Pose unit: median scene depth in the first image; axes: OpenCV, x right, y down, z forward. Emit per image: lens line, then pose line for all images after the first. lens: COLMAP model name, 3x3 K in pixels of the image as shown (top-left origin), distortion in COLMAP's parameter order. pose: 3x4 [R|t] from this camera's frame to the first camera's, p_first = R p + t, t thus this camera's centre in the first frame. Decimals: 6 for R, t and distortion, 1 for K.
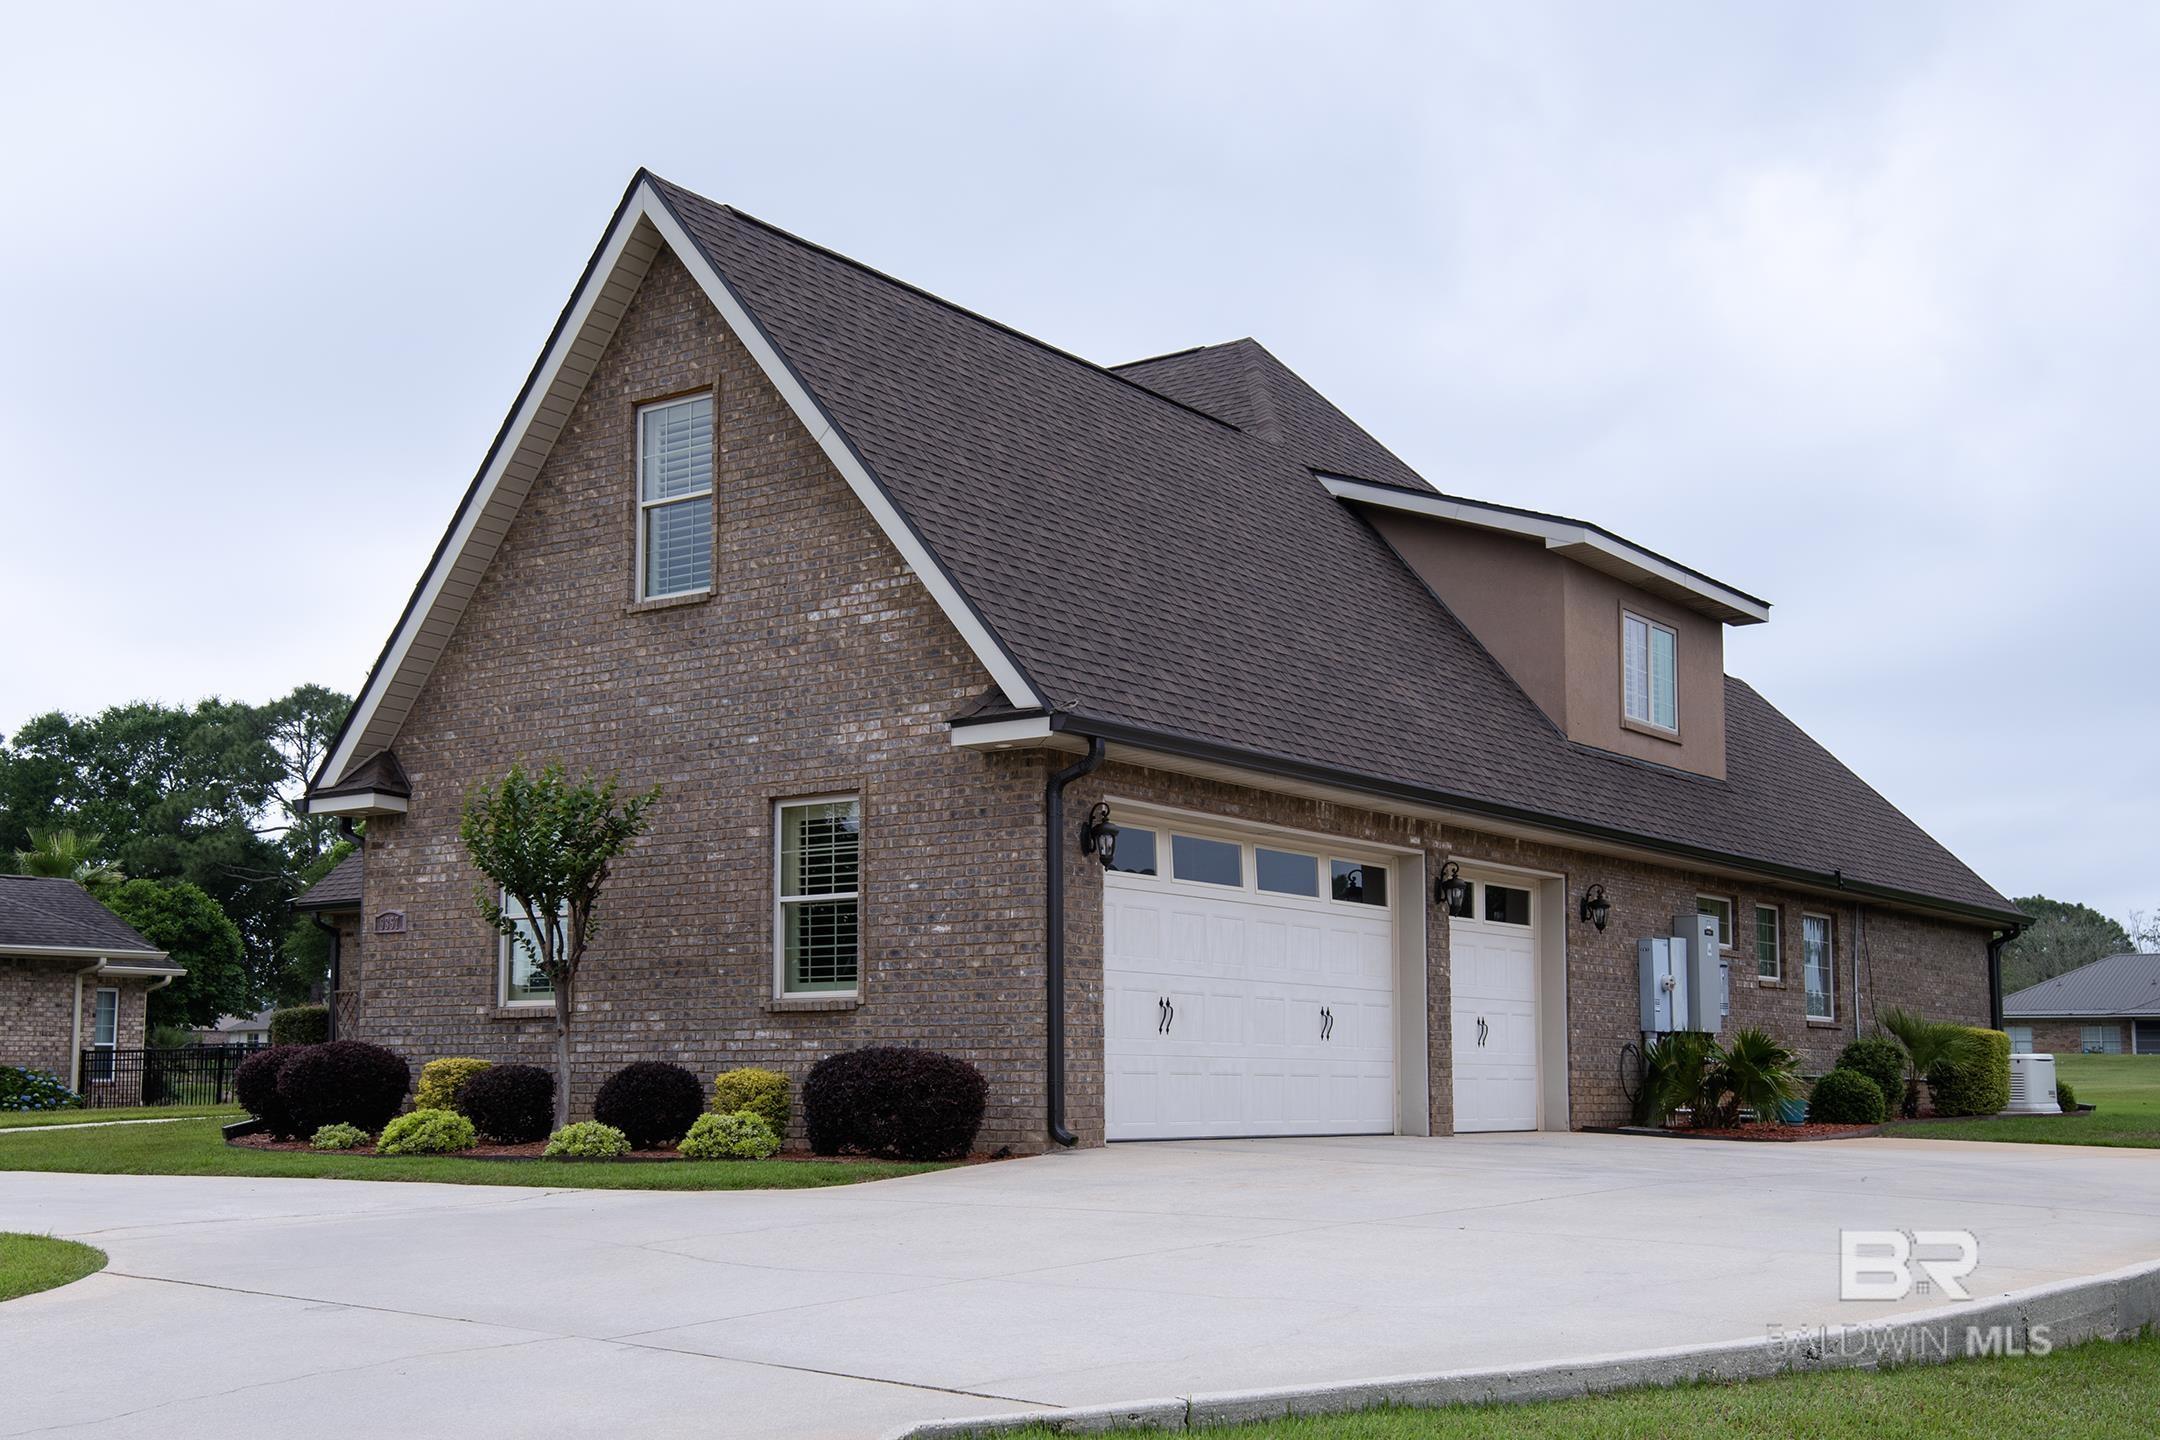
lens RADIAL K [[2383.3, 0, 1011.8], [0, 2383.3, 847.4], [0, 0, 1]] dist [0.128706, 0.000000]
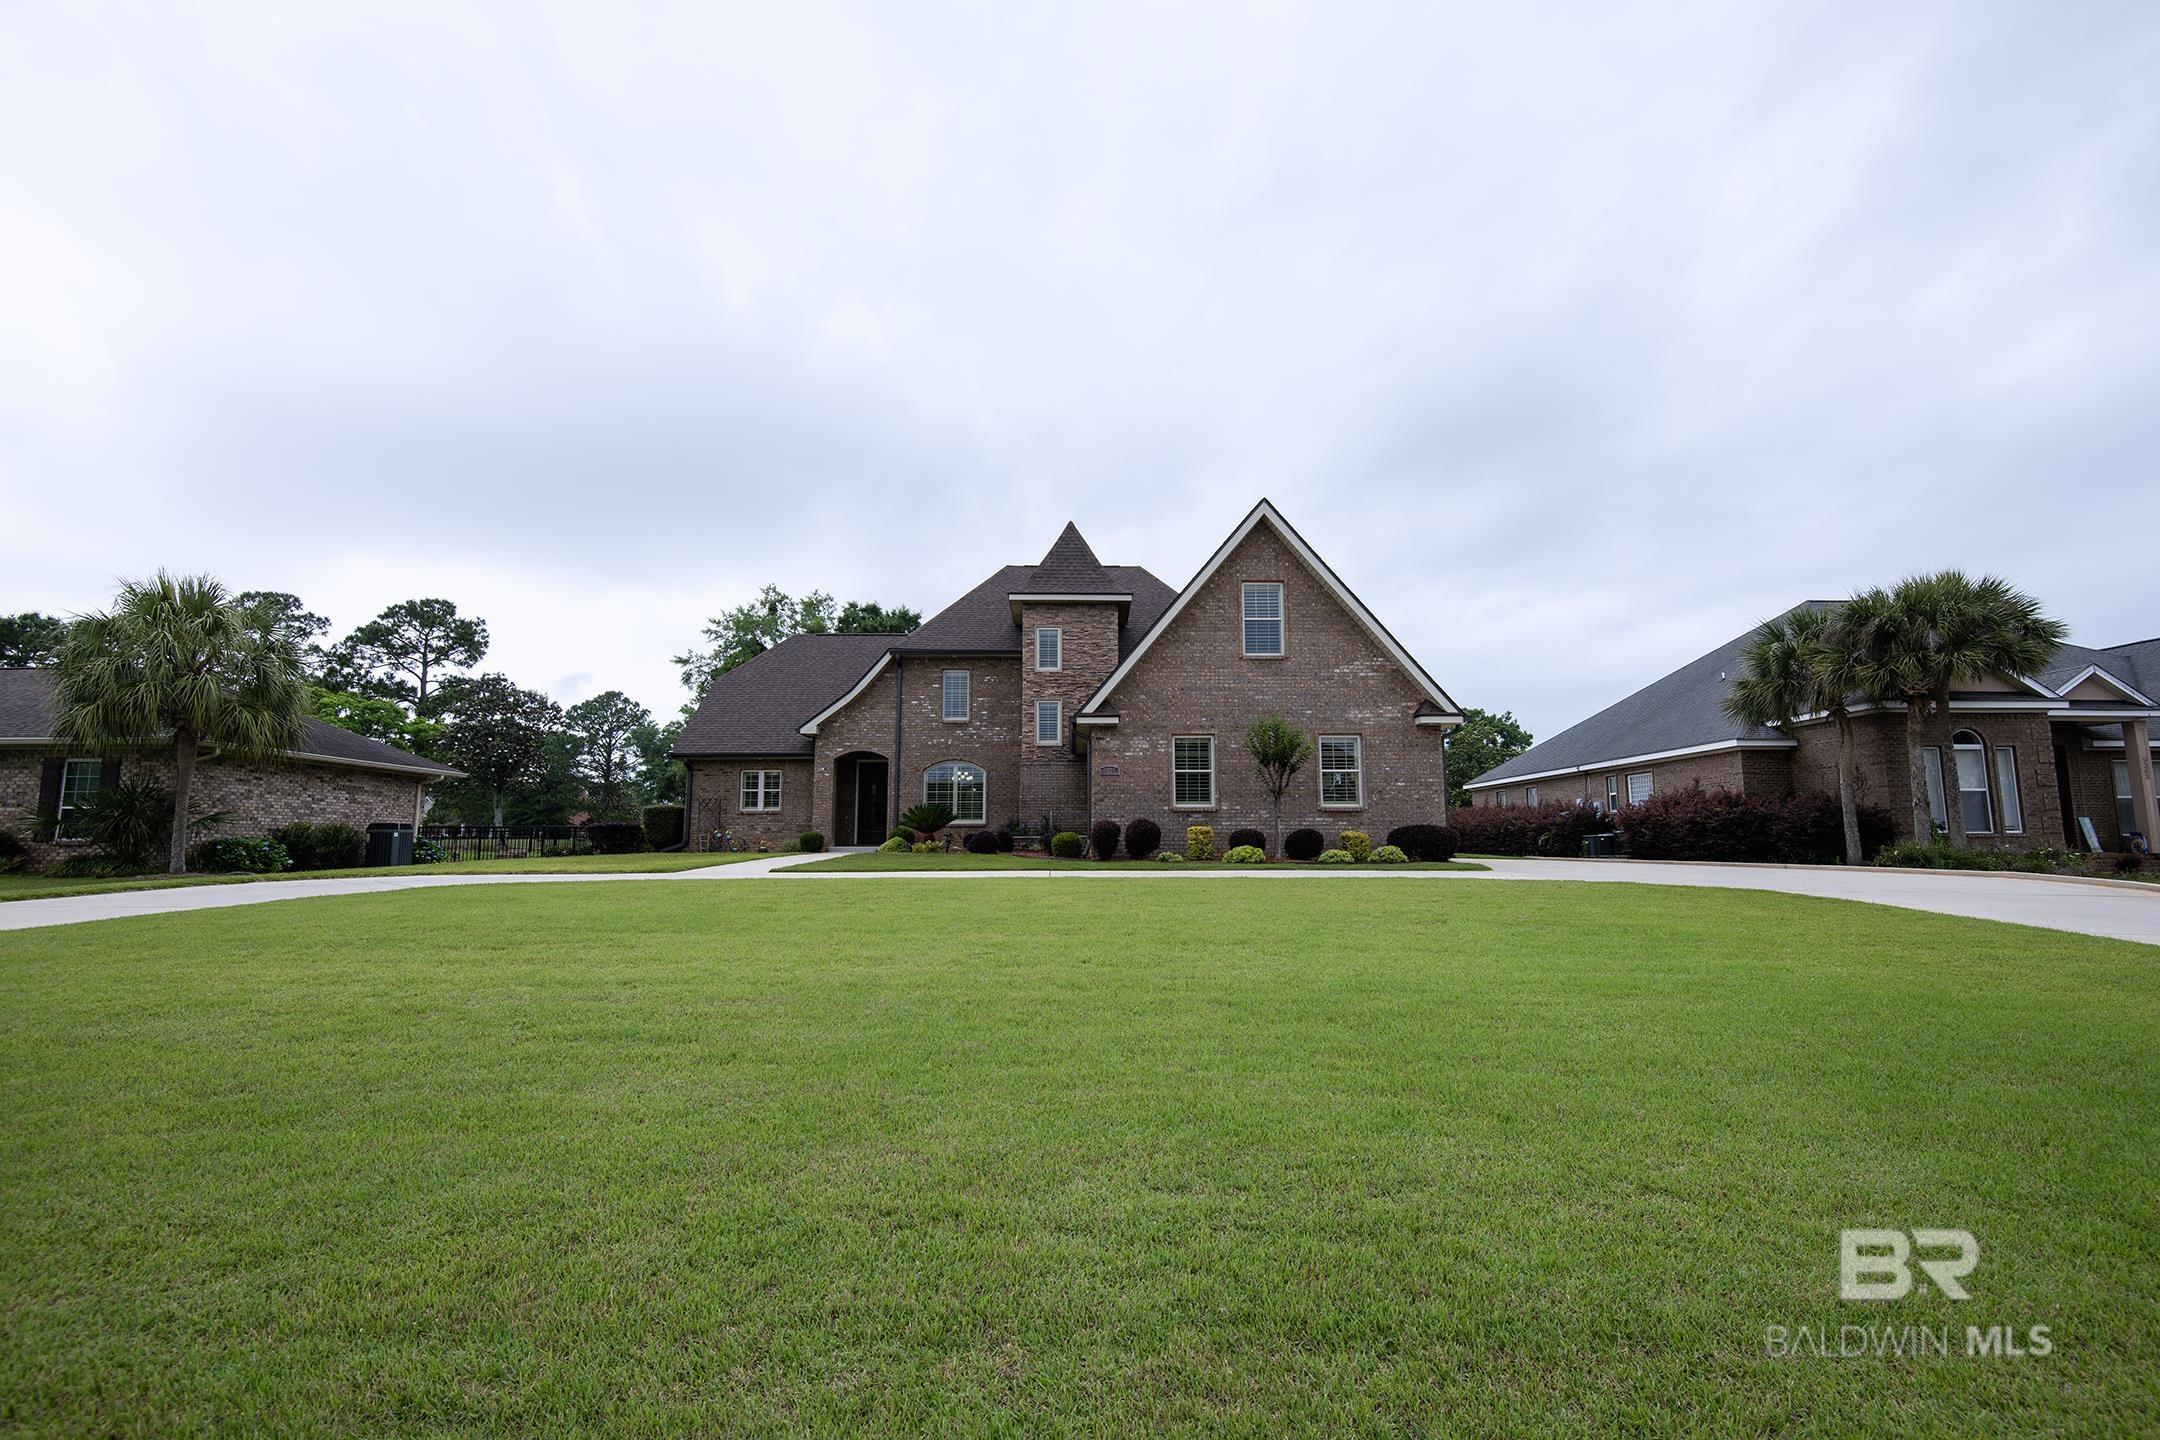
lens RADIAL K [[994.1, 0, 1087.0], [0, 994.1, 718.8], [0, 0, 1]] dist [0.026774, -0.009825]
pose [[0.791764, 0.078046, 0.605820, -0.964186], [-0.055825, 0.996899, -0.055467, 0.039081], [-0.608271, 0.010096, 0.793666, 0.234317]]
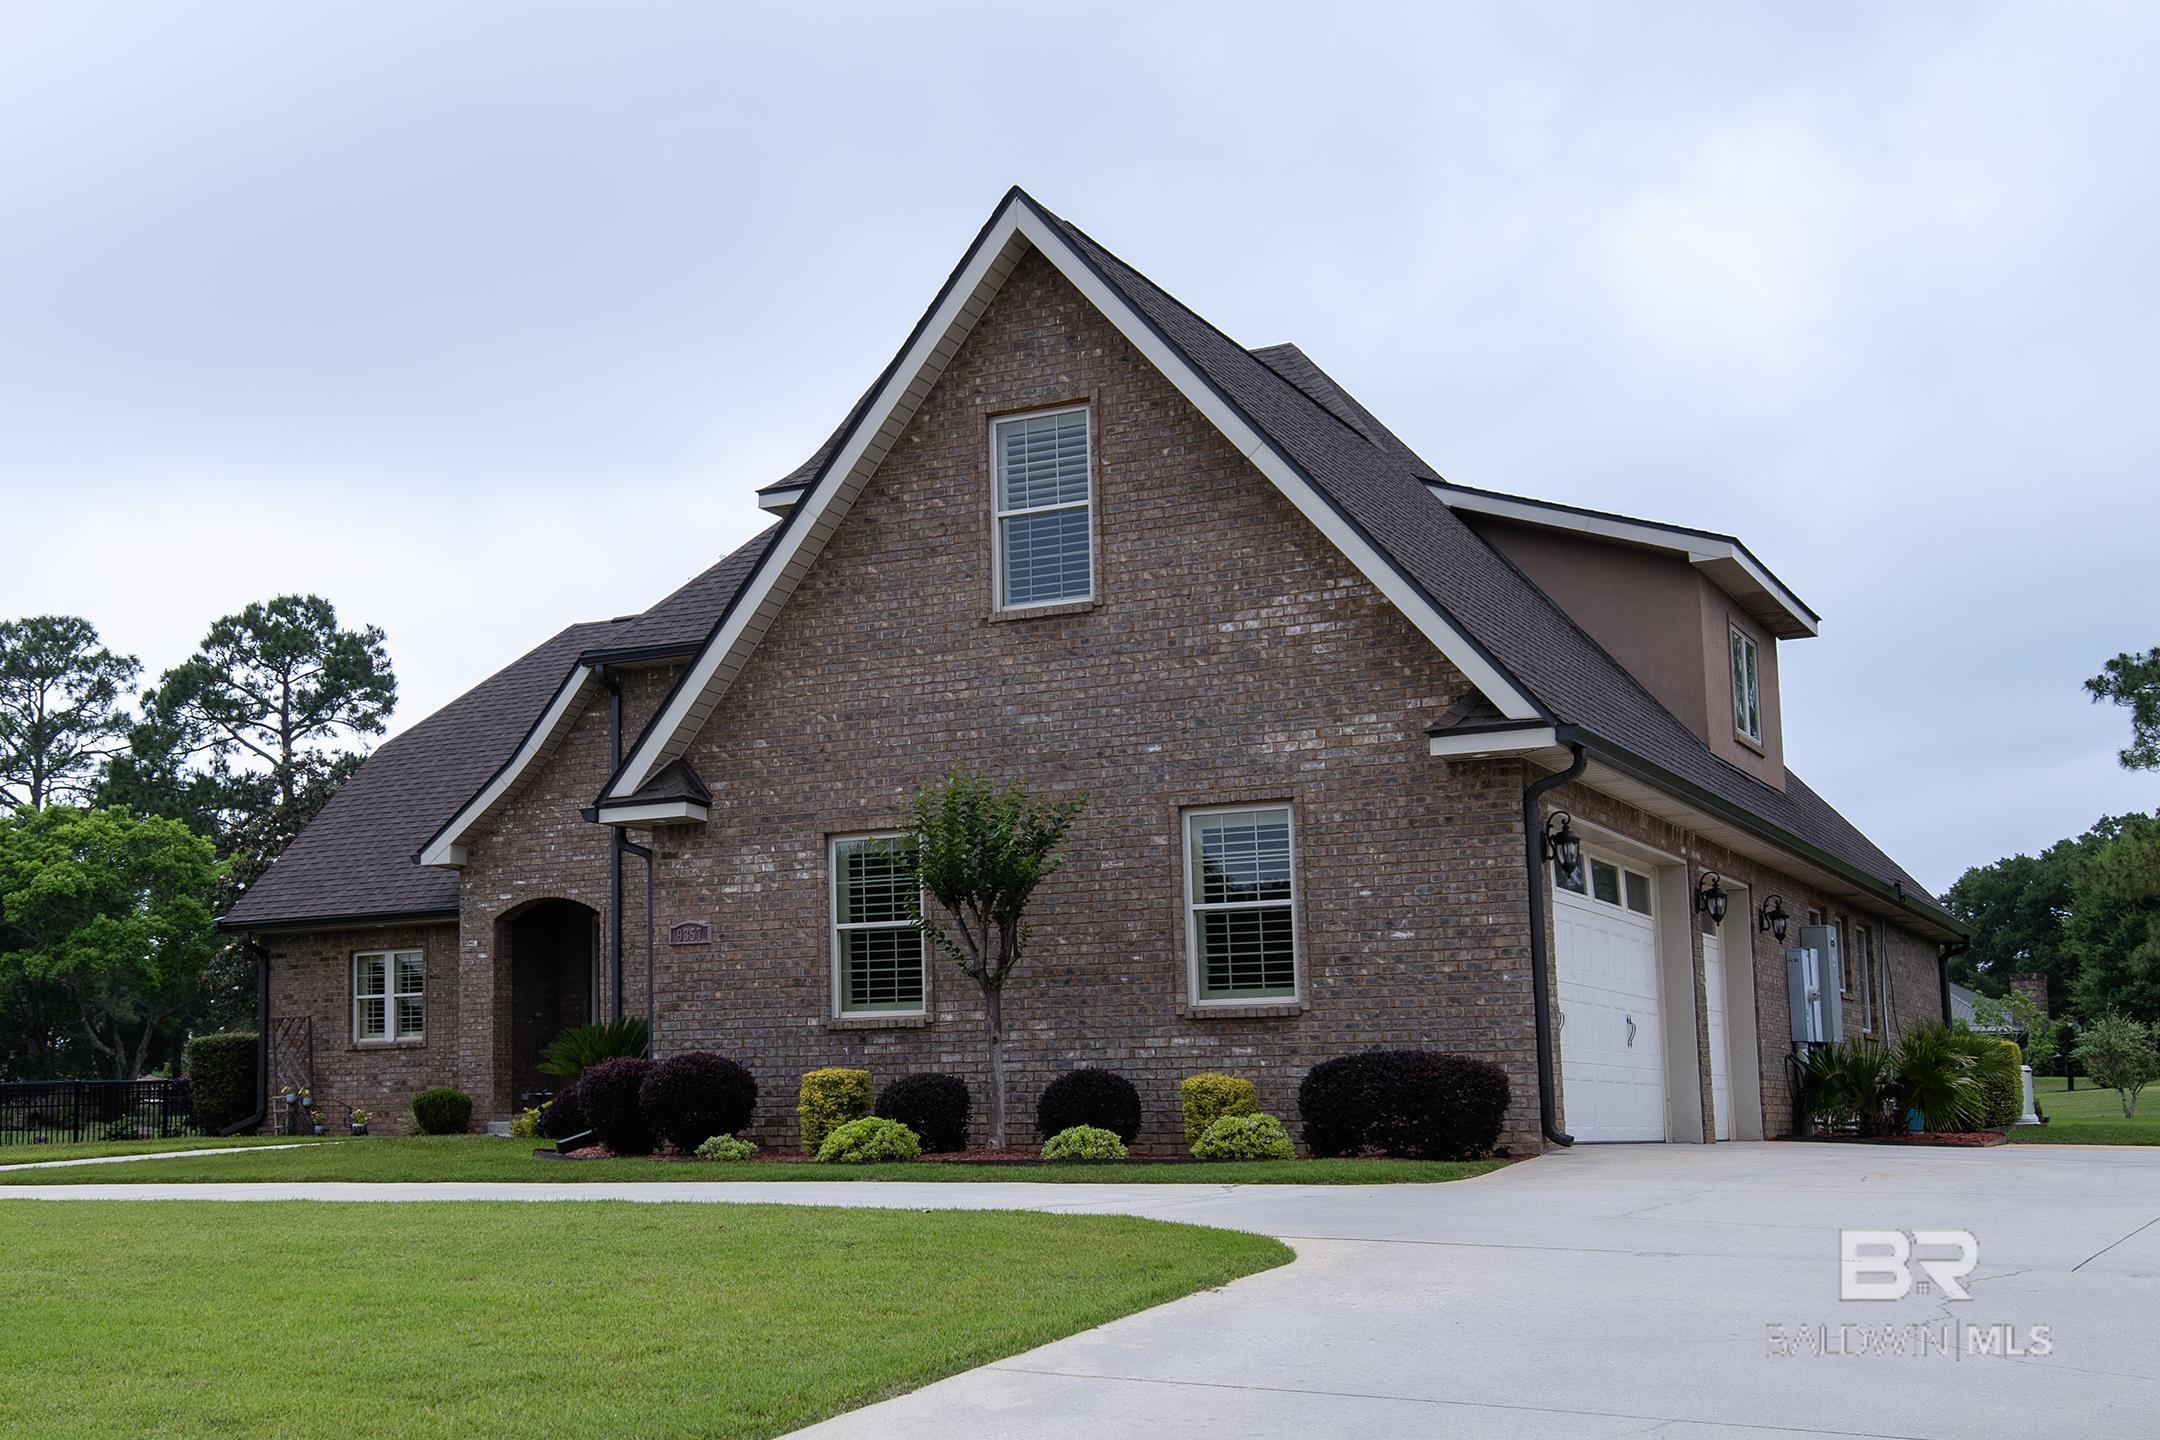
lens RADIAL K [[2659.2, 0, 746.5], [0, 2659.2, 783.2], [0, 0, 1]] dist [0.078222, 0.000000]
pose [[0.993129, 0.002370, 0.117000, -0.393633], [0.001413, 0.999479, -0.032244, 0.005184], [-0.117015, 0.032188, 0.992608, -0.091134]]
